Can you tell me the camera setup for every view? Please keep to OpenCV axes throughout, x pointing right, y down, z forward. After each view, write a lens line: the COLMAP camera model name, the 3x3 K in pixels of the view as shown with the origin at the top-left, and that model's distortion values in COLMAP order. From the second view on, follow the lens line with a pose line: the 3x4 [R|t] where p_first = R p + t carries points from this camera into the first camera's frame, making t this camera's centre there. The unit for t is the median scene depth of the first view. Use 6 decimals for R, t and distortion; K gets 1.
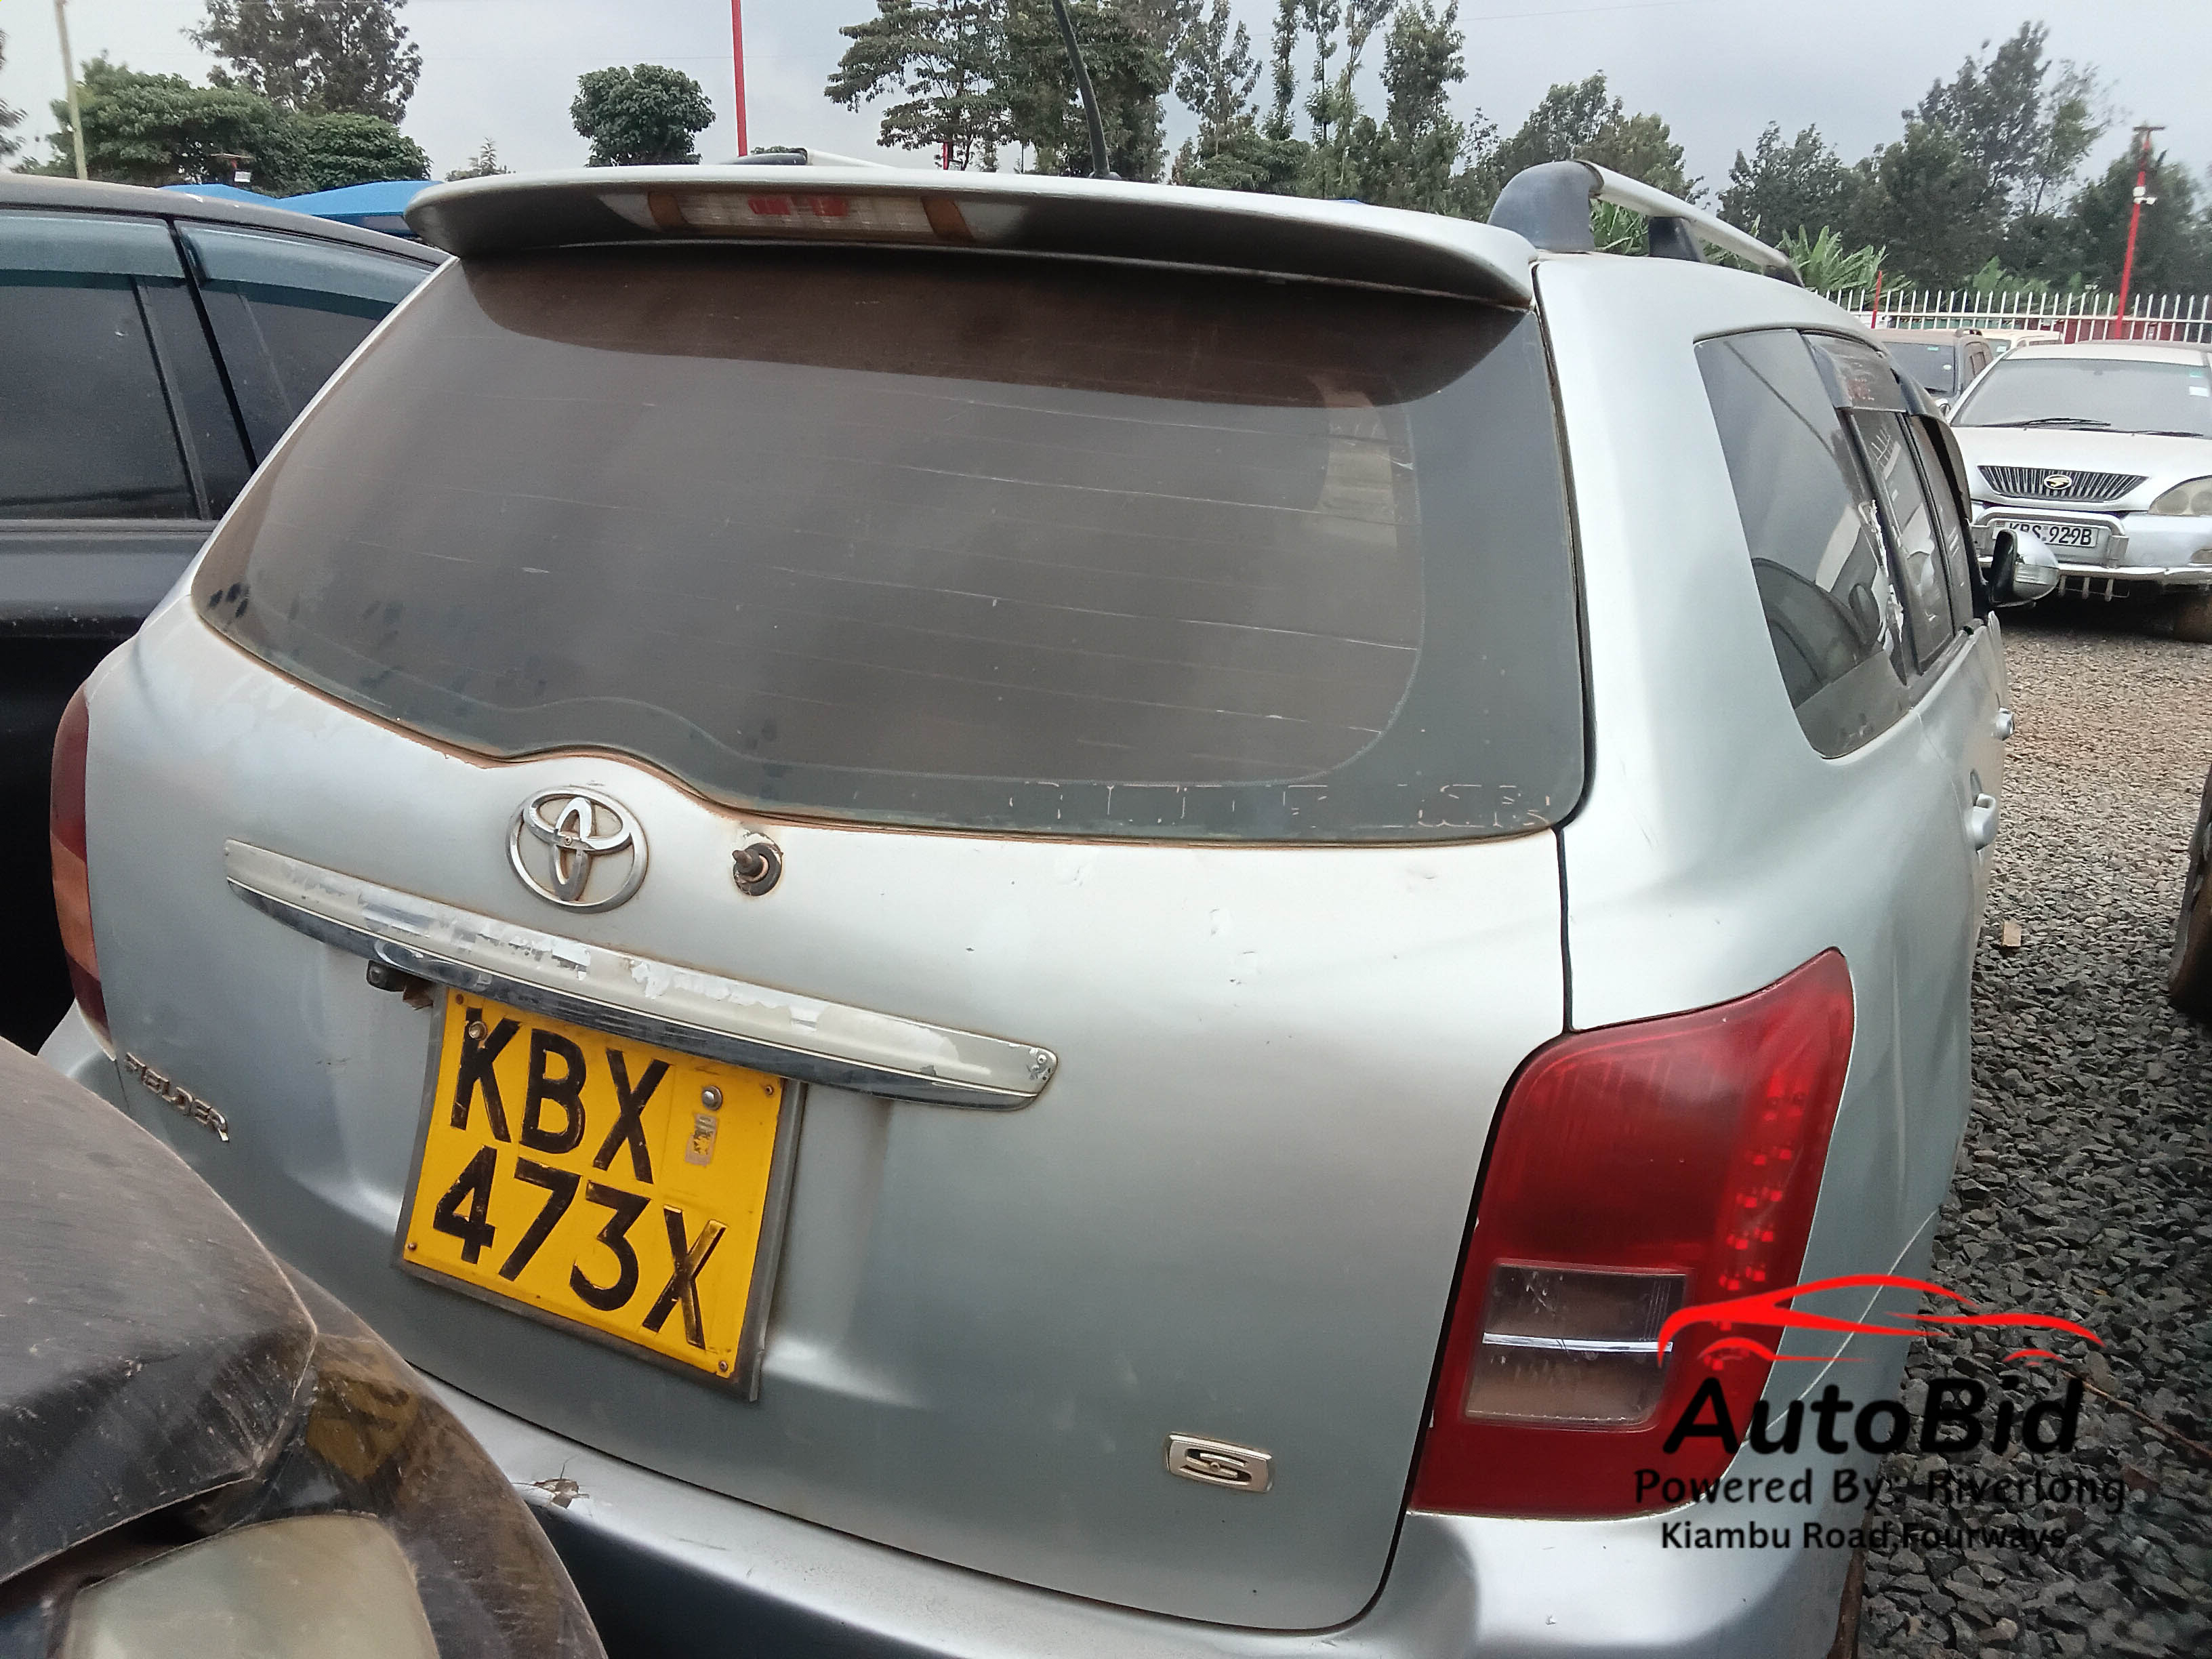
lens RADIAL K [[1771.8, 0, 1103.7], [0, 1771.8, 824.3], [0, 0, 1]] dist [0.012790, -0.000040]
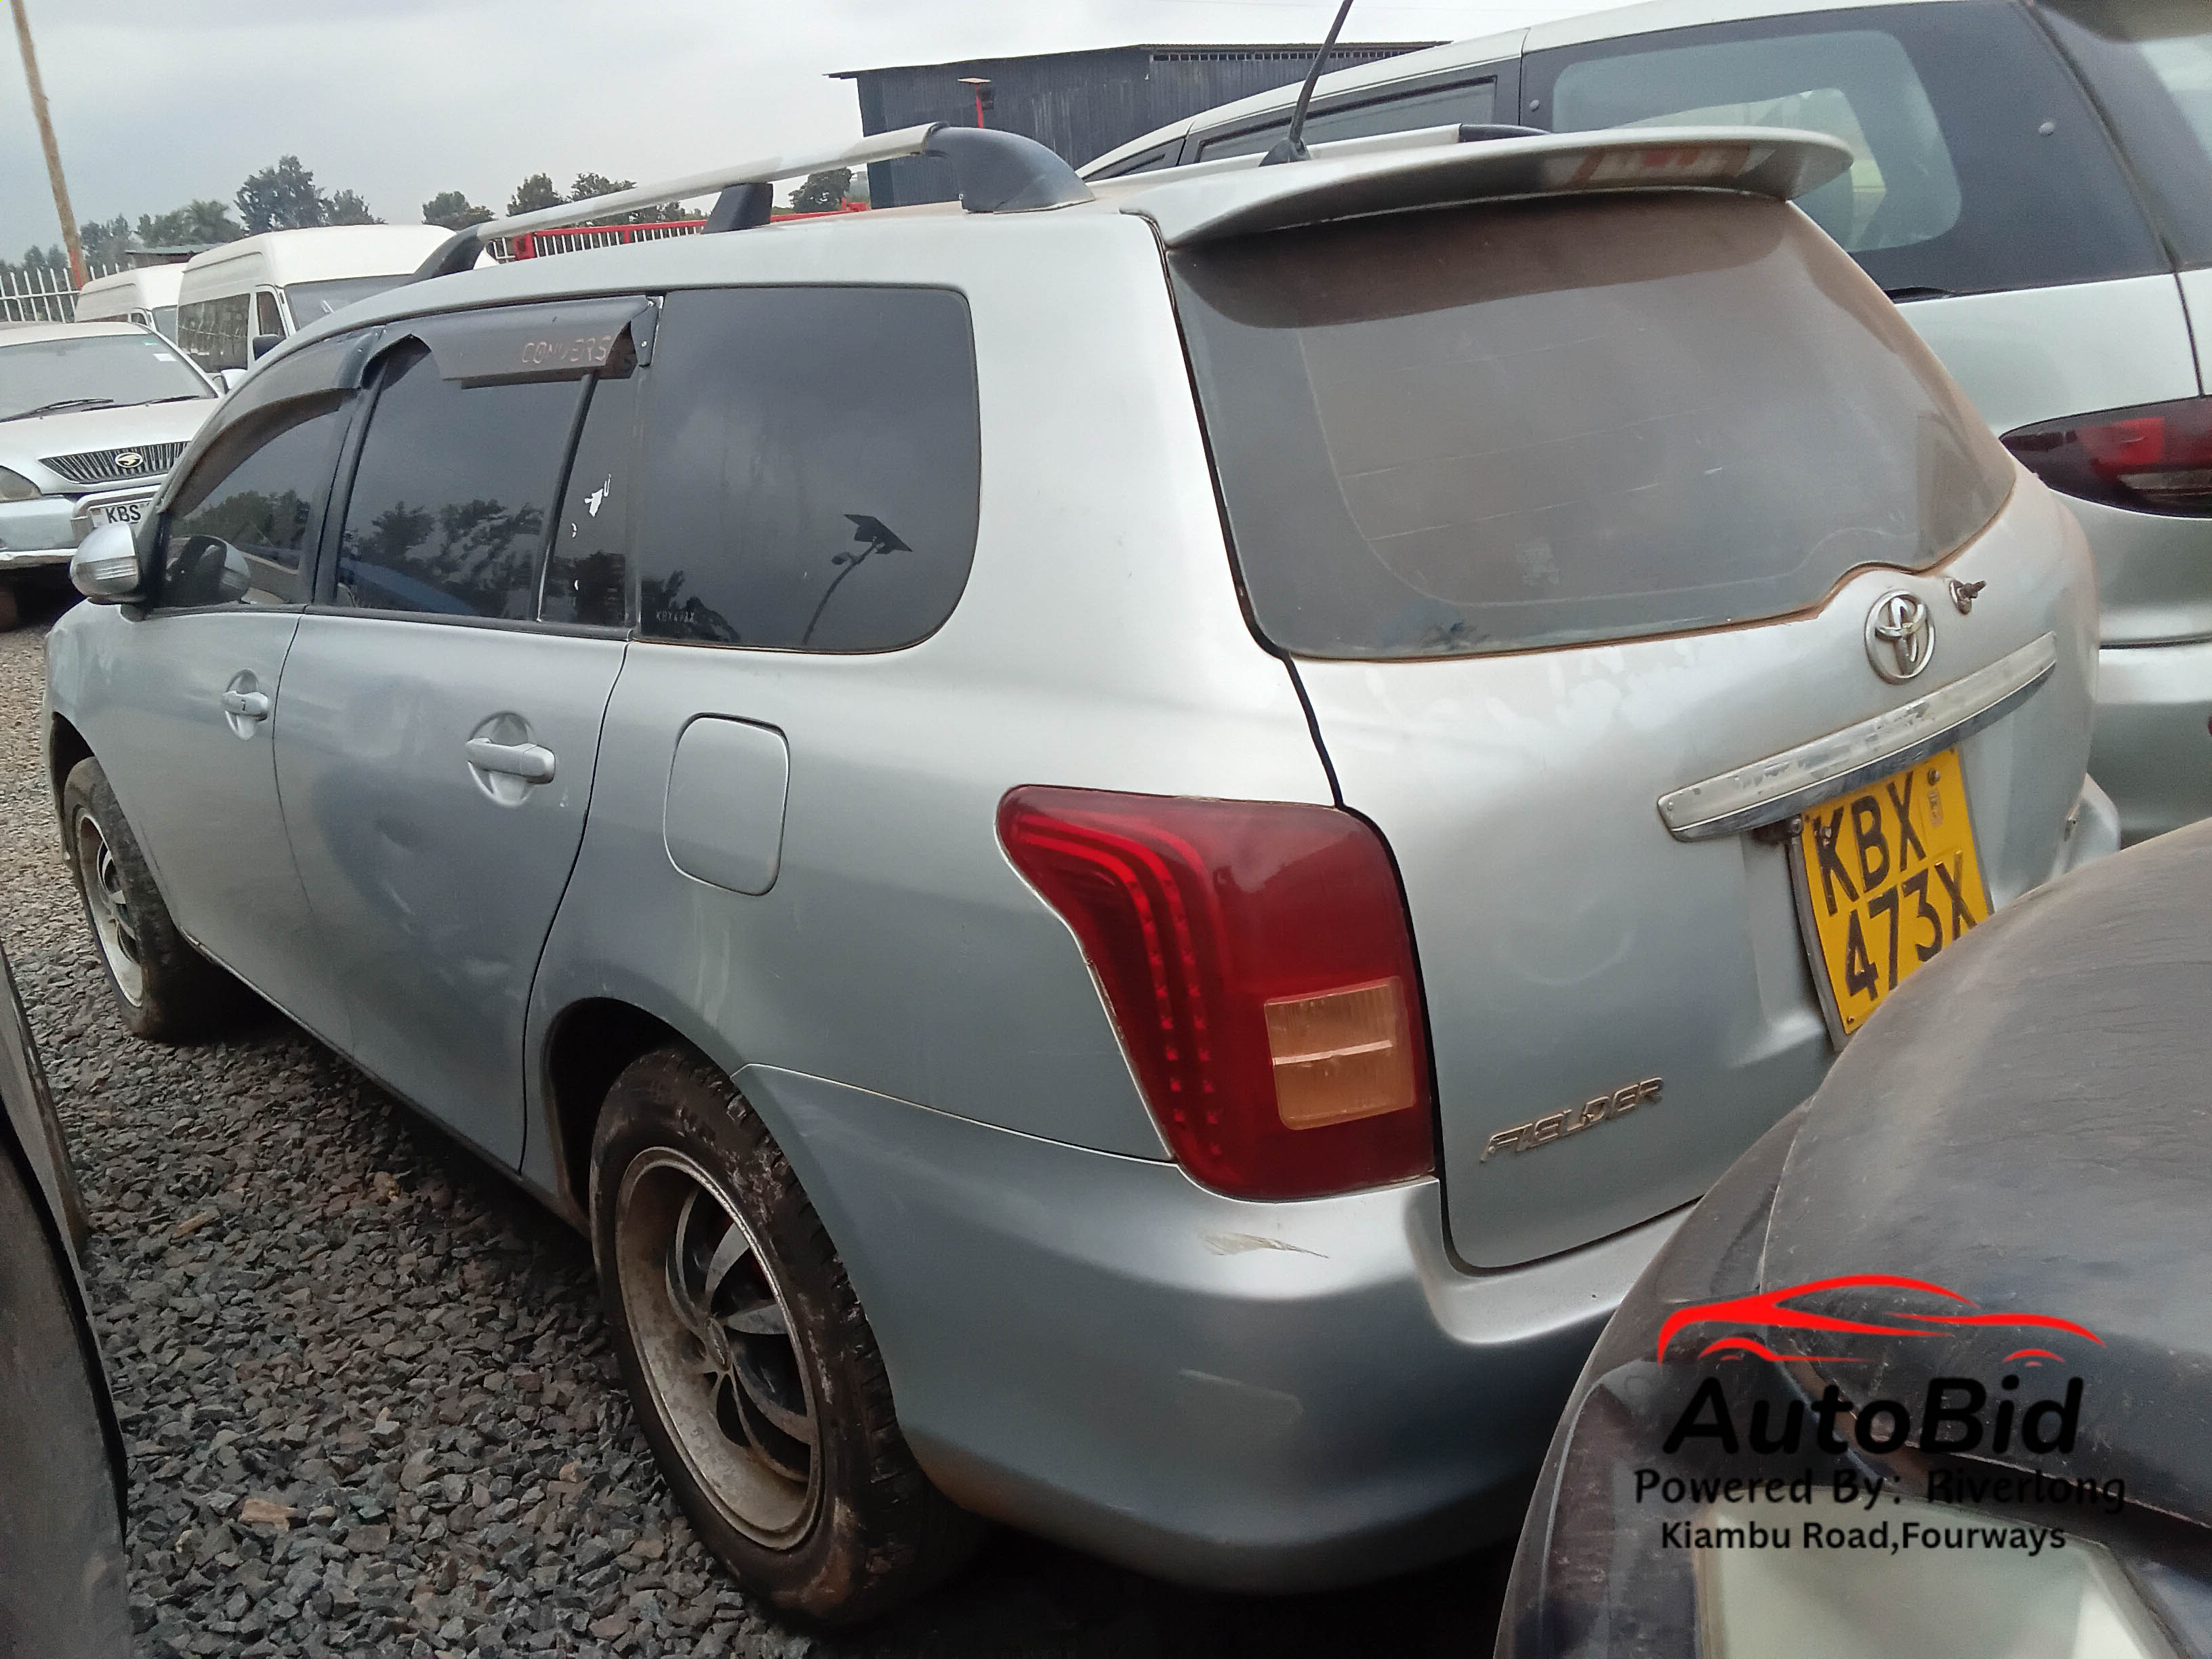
lens RADIAL K [[1771.8, 0, 1102.6], [0, 1771.8, 831.7], [0, 0, 1]] dist [0.012790, -0.000040]
pose [[0.373567, -0.361506, 0.854261, -1.594042], [0.349719, 0.907864, 0.231258, -0.345609], [-0.859154, 0.212361, 0.465573, 0.854040]]
